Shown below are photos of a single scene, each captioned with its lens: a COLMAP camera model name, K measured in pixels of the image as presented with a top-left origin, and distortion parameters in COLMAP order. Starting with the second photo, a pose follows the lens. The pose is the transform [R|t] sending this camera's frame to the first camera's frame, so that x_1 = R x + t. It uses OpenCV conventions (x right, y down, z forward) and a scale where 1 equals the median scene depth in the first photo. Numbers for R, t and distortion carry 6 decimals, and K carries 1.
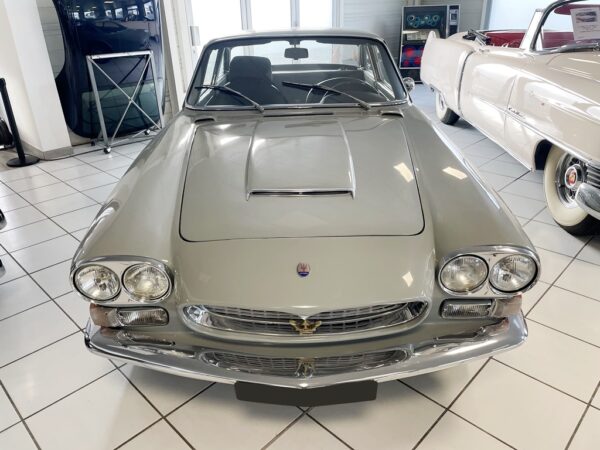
lens RADIAL K [[456.8, 0, 300.0], [0, 456.8, 225.0], [0, 0, 1]] dist [0.004693, -0.000636]
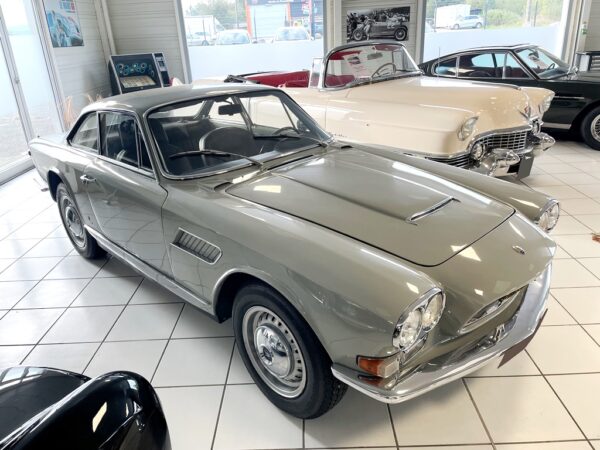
lens RADIAL K [[456.8, 0, 300.0], [0, 456.8, 225.0], [0, 0, 1]] dist [0.004693, -0.000636]
pose [[0.718281, -0.277804, 0.637885, -0.297943], [0.327411, 0.943930, 0.042413, -0.056261], [-0.613901, 0.178386, 0.768963, 0.072539]]
